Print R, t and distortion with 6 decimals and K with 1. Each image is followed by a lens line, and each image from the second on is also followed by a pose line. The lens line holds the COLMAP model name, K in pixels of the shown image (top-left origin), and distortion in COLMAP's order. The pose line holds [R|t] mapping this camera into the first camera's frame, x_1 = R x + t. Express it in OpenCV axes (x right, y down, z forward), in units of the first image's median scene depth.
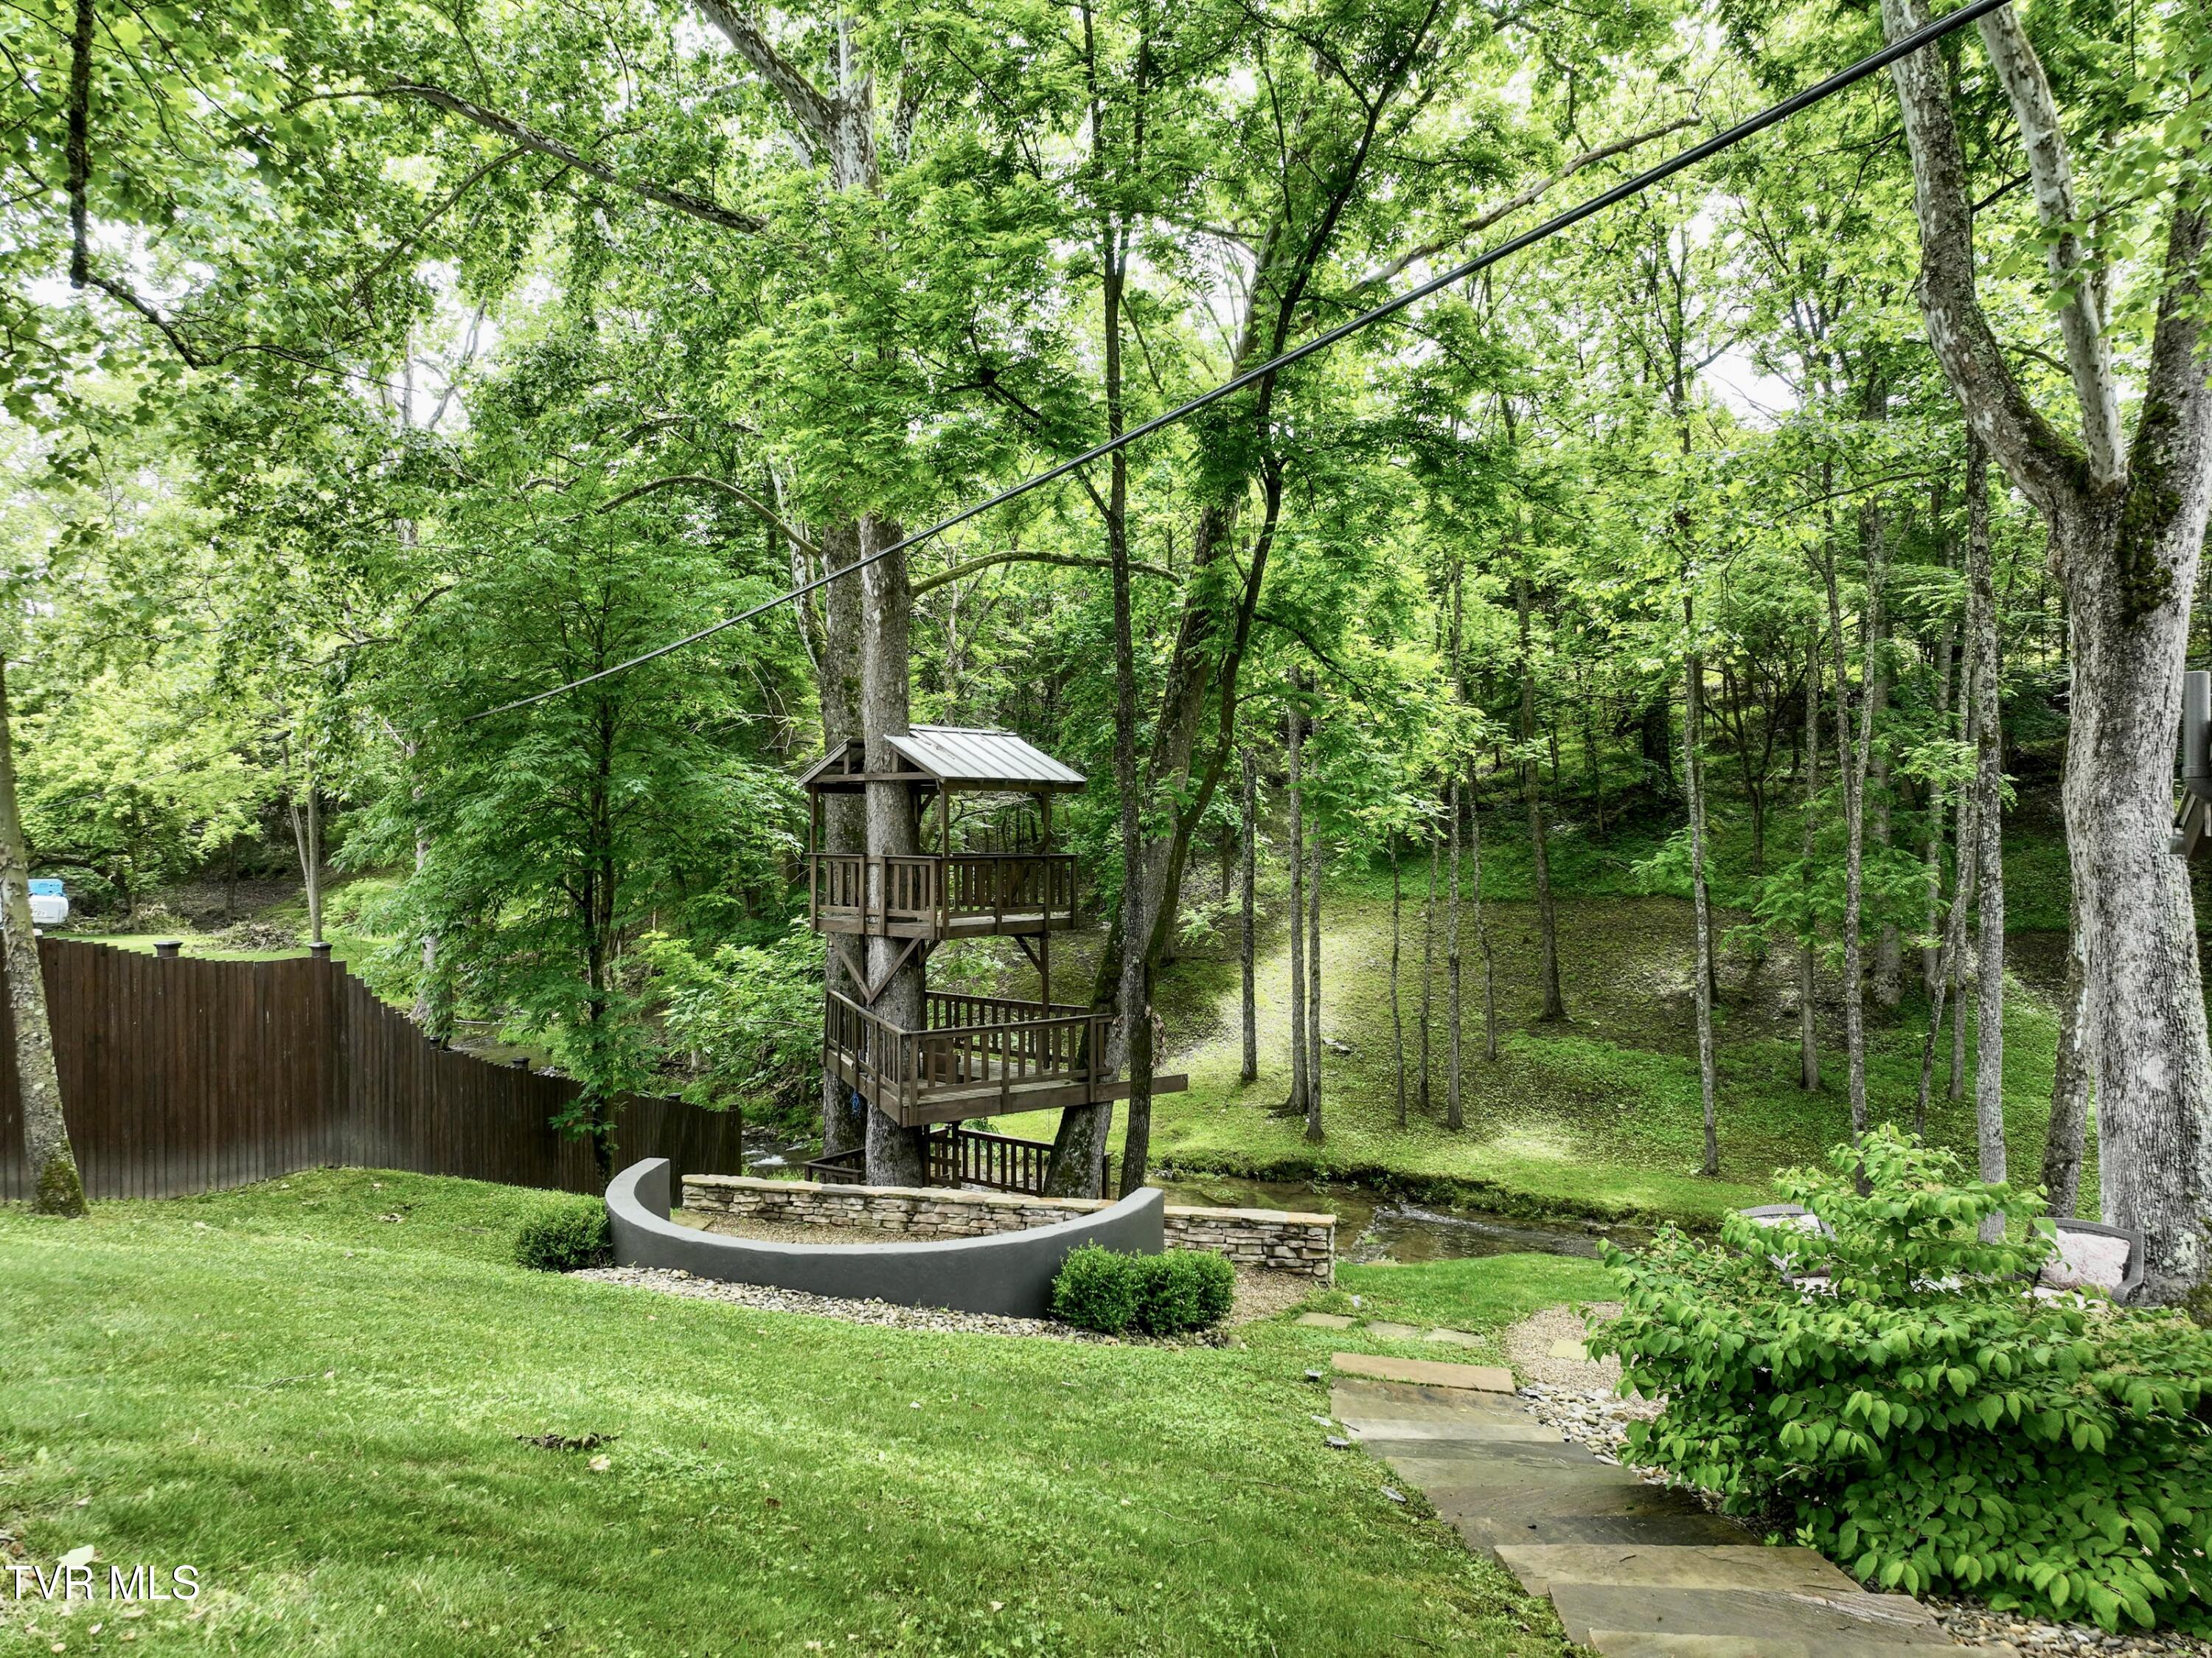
lens RADIAL K [[1532.8, 0, 1106.0], [0, 1532.8, 829.0], [0, 0, 1]] dist [0.007128, 0.001416]
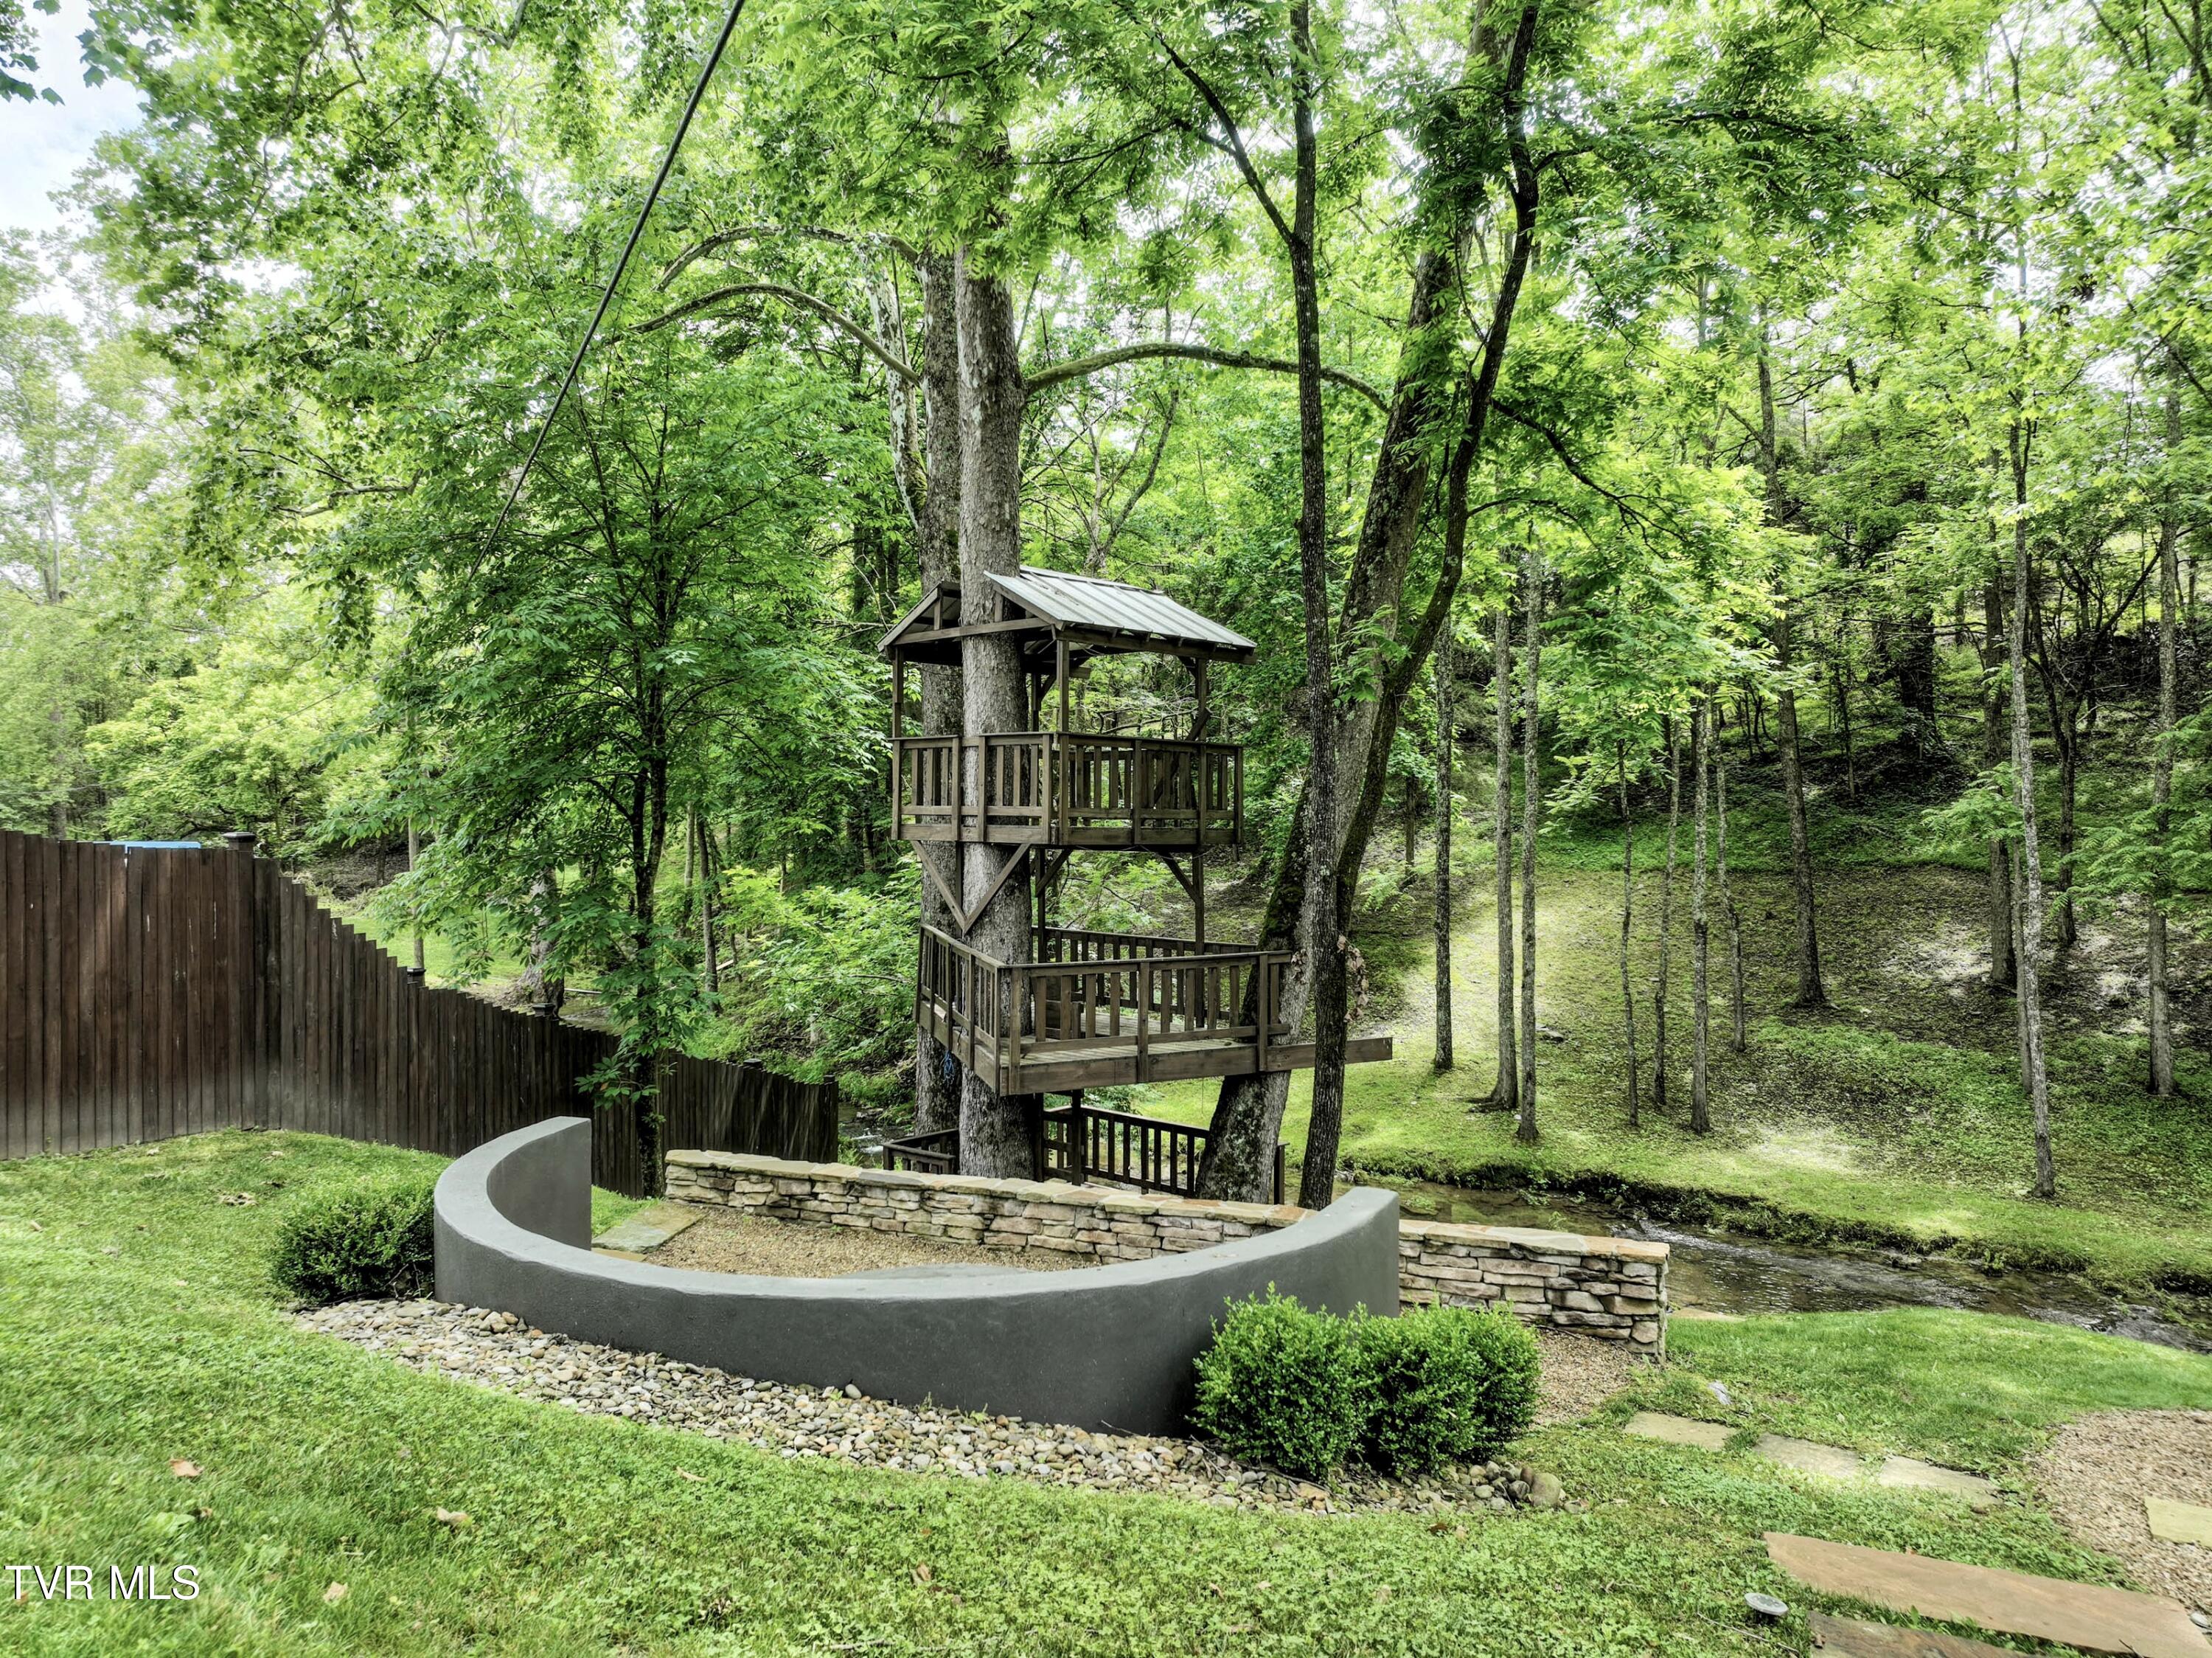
lens RADIAL K [[1532.8, 0, 1106.0], [0, 1532.8, 829.0], [0, 0, 1]] dist [0.007128, 0.001416]
pose [[0.994324, 0.005780, -0.106241, -0.005949], [-0.005845, 0.999983, -0.000305, 0.062302], [0.106237, 0.000924, 0.994340, 0.259905]]
